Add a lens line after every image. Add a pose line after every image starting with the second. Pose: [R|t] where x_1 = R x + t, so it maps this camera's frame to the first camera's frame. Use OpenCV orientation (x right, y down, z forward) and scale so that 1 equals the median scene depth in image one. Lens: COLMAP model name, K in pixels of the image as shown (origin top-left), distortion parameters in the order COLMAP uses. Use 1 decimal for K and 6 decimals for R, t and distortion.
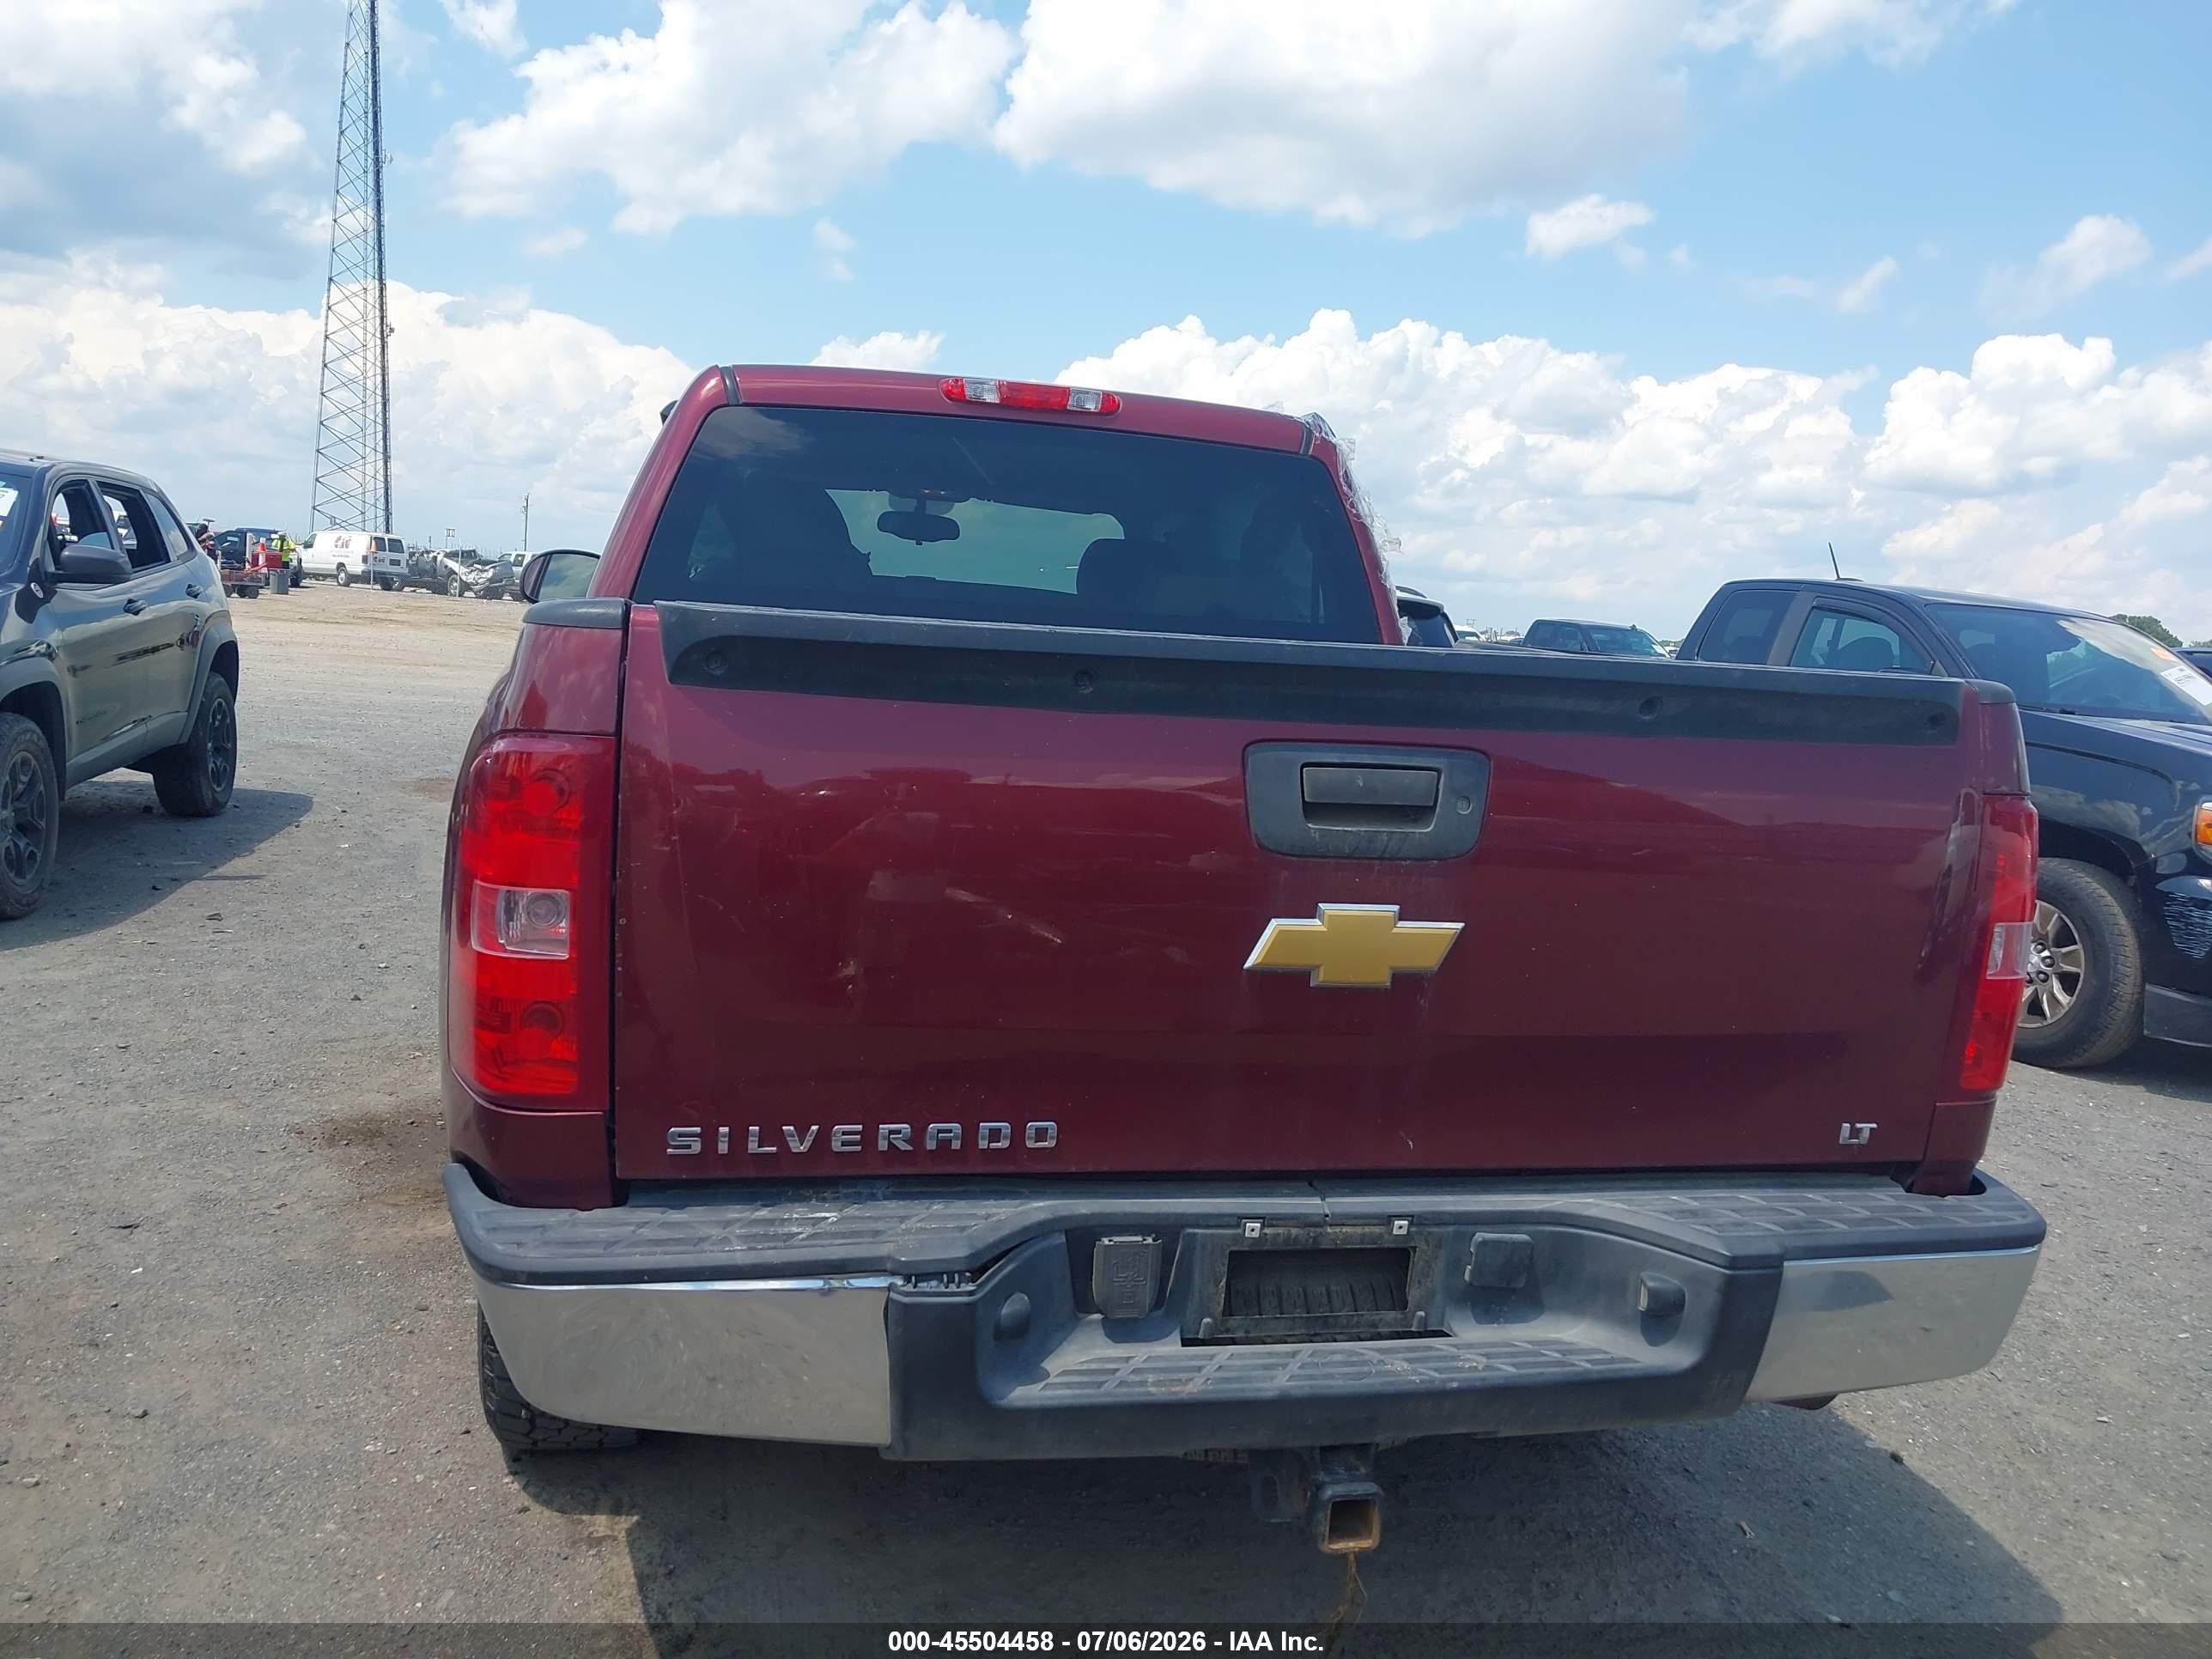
lens RADIAL K [[1708.6, 0, 1073.7], [0, 1708.6, 821.5], [0, 0, 1]] dist [0.087336, -0.114754]
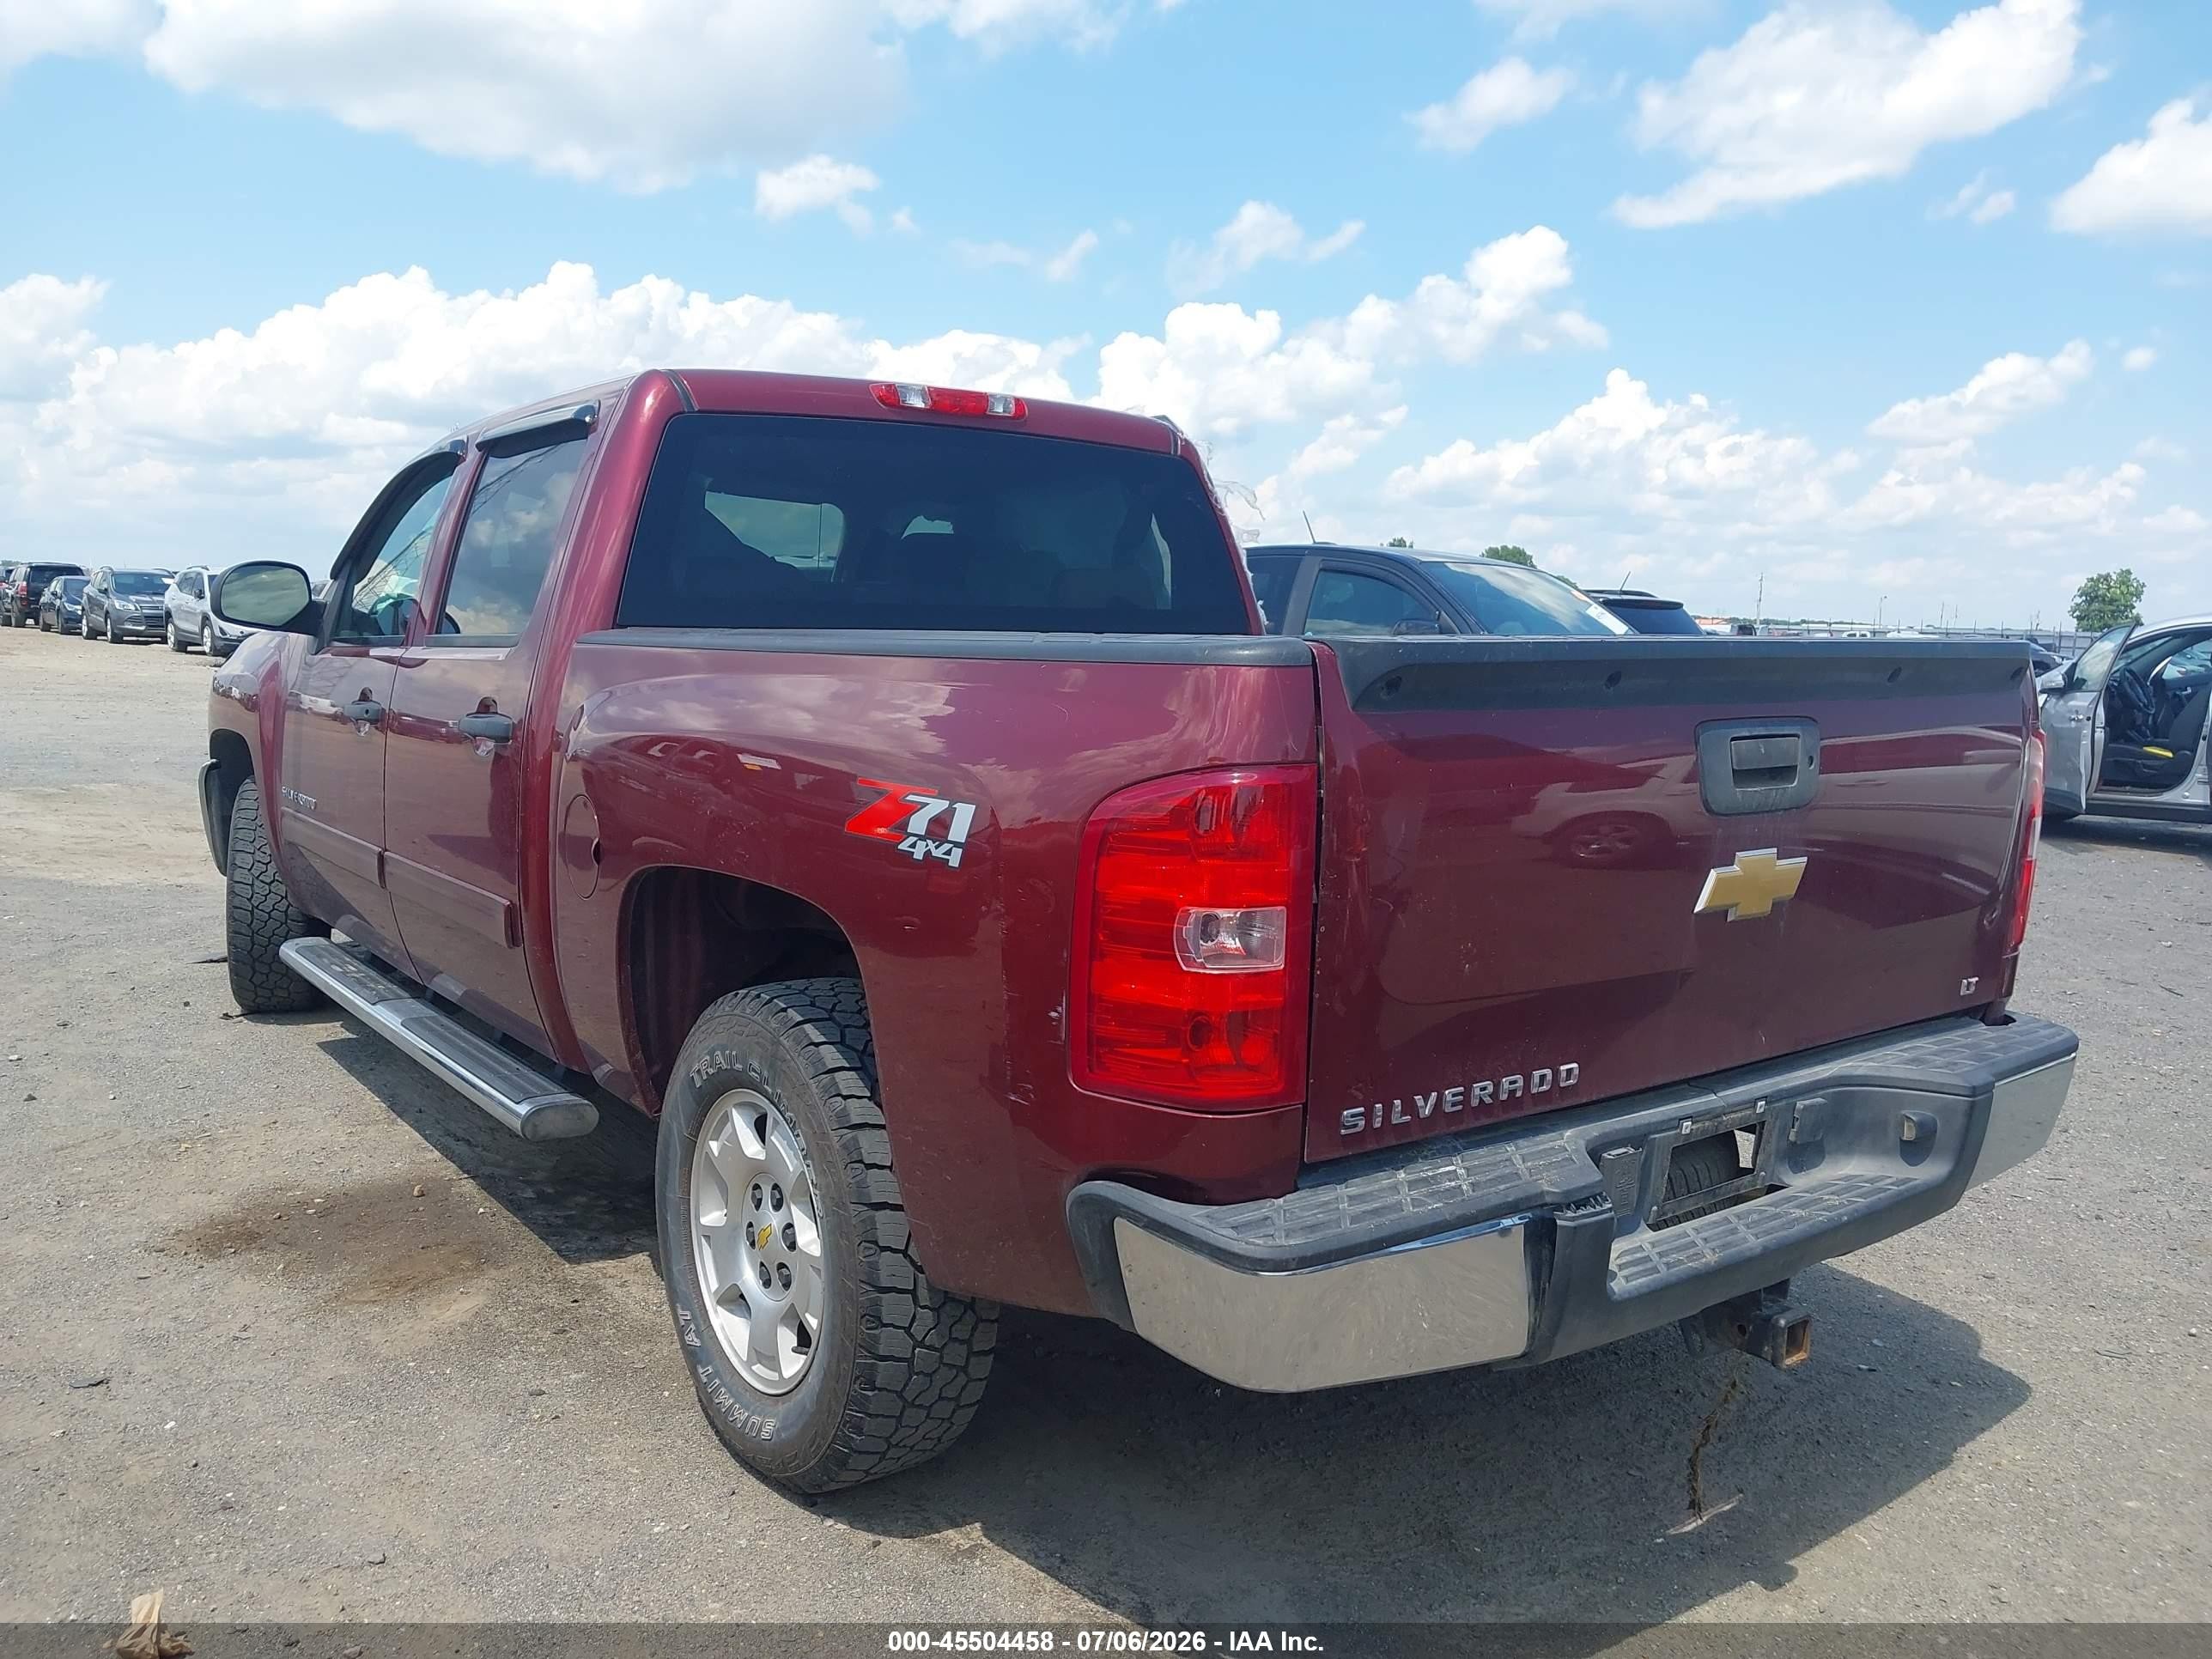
lens RADIAL K [[1759.9, 0, 1061.9], [0, 1759.9, 829.7], [0, 0, 1]] dist [-0.001628, -0.001001]
pose [[0.917855, -0.096586, 0.384986, -0.765090], [0.088539, 0.995324, 0.038622, -0.058339], [-0.386916, -0.001363, 0.922114, 0.028393]]
